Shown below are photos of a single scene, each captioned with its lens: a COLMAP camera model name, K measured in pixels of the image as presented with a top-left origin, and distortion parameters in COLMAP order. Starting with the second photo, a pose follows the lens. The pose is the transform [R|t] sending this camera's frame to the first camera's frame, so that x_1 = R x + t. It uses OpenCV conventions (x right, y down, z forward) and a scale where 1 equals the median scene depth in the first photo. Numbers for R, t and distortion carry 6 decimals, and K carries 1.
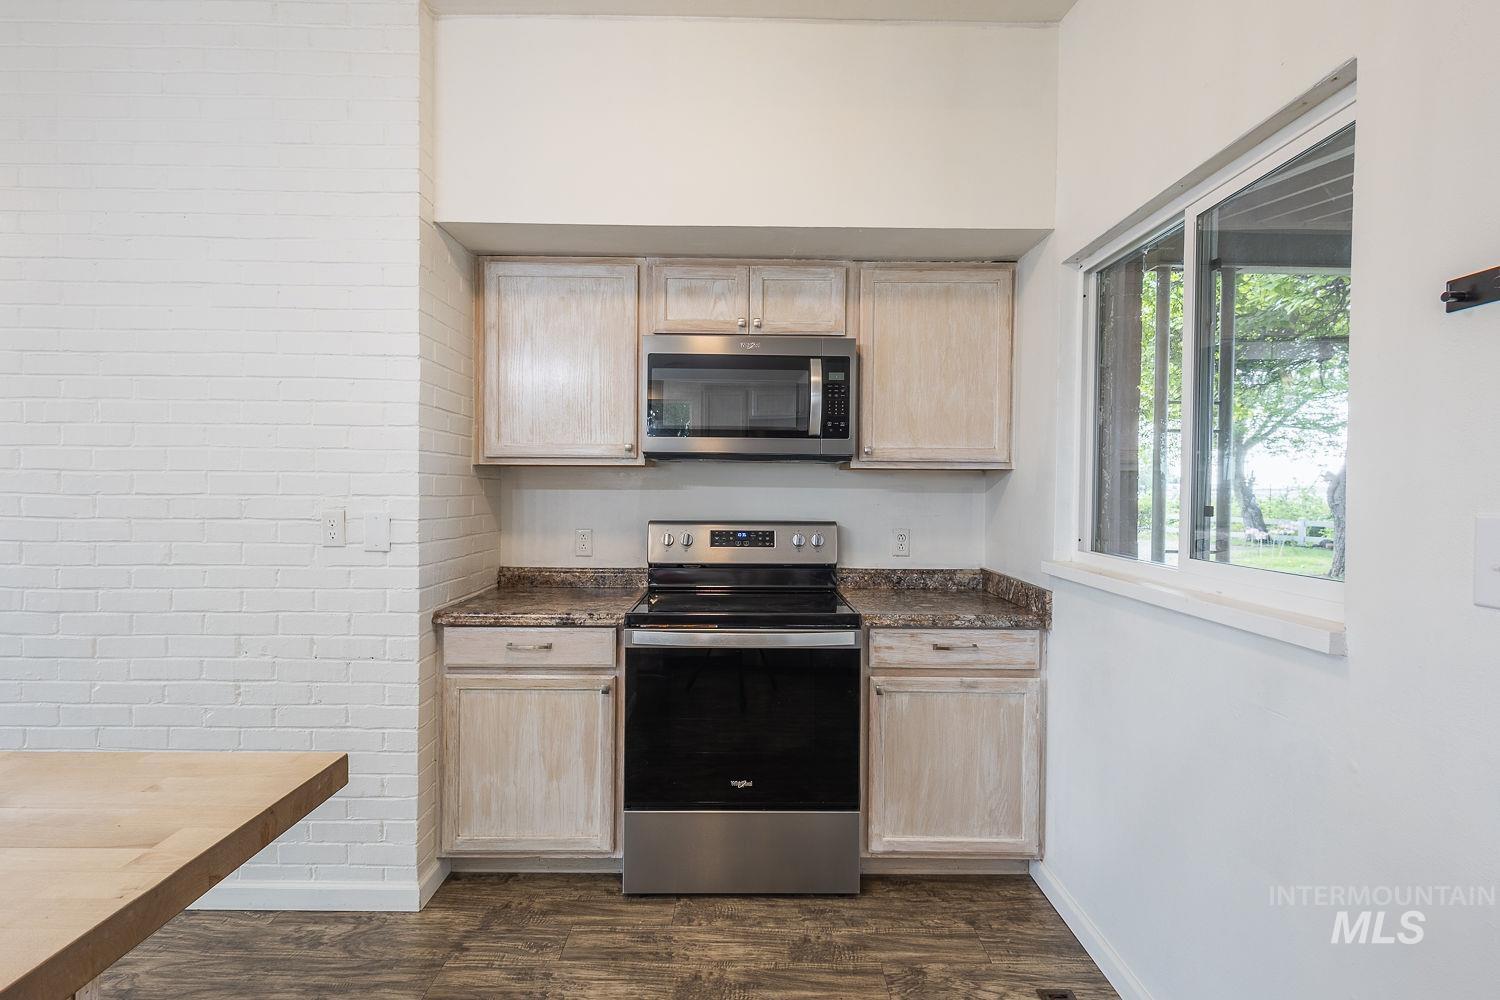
lens RADIAL K [[698.8, 0, 747.7], [0, 698.8, 499.5], [0, 0, 1]] dist [0.010179, -0.003453]
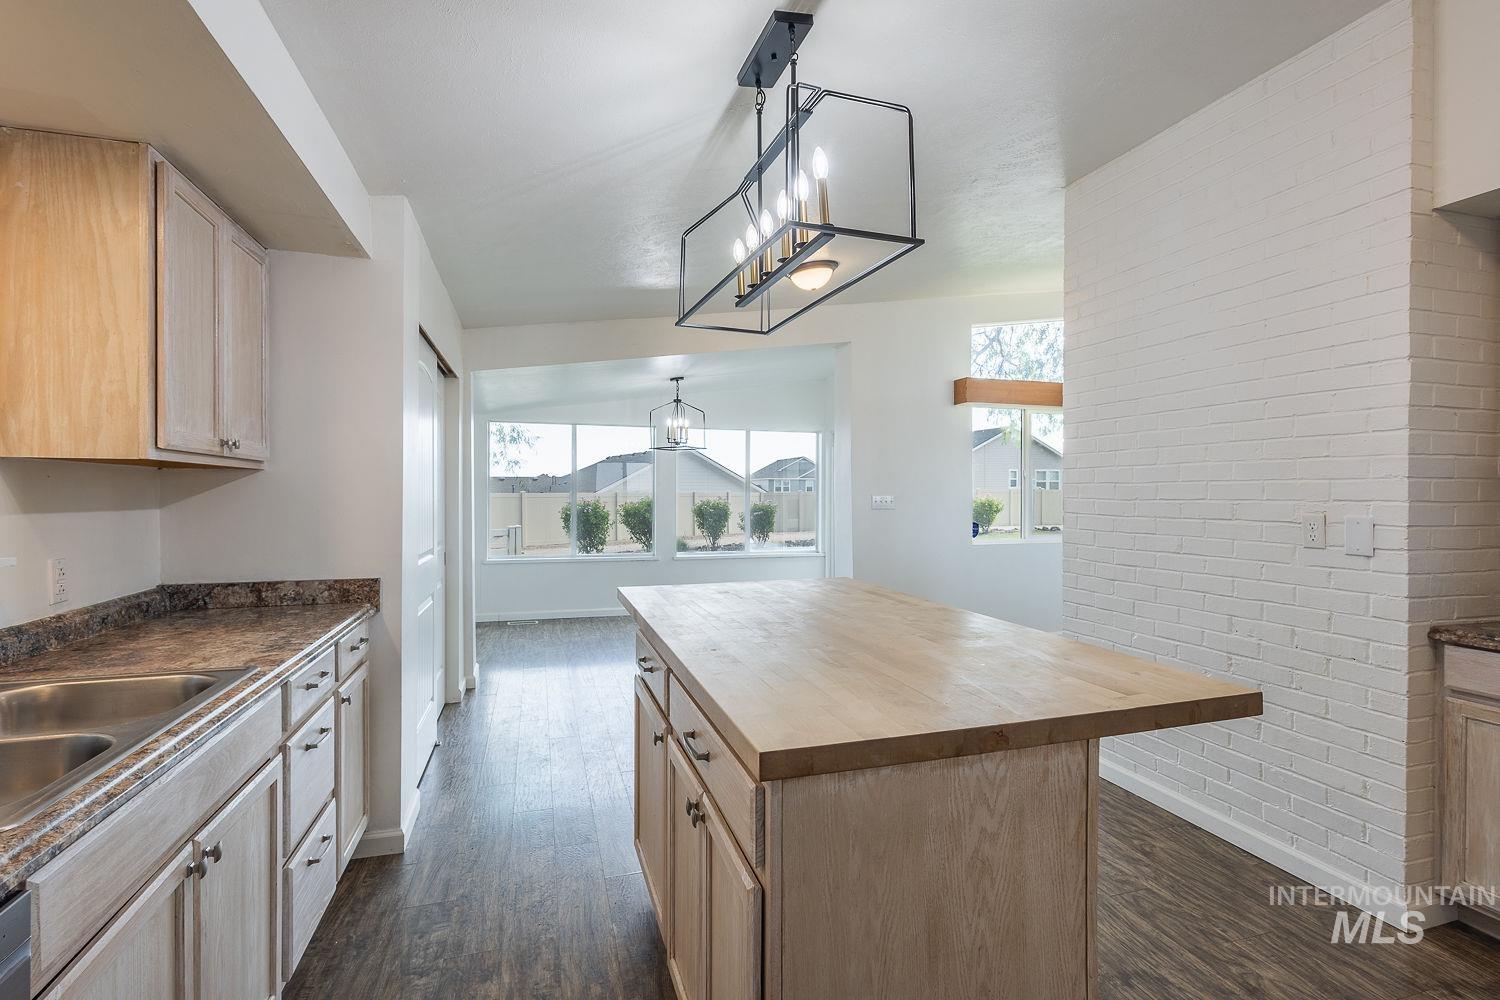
lens RADIAL K [[698.8, 0, 752.5], [0, 698.8, 497.3], [0, 0, 1]] dist [0.010179, -0.003453]
pose [[0.291934, -0.002731, -0.956435, 0.192338], [-0.010499, 0.999927, -0.006060, 0.004580], [0.956381, 0.011811, 0.291884, -0.145391]]
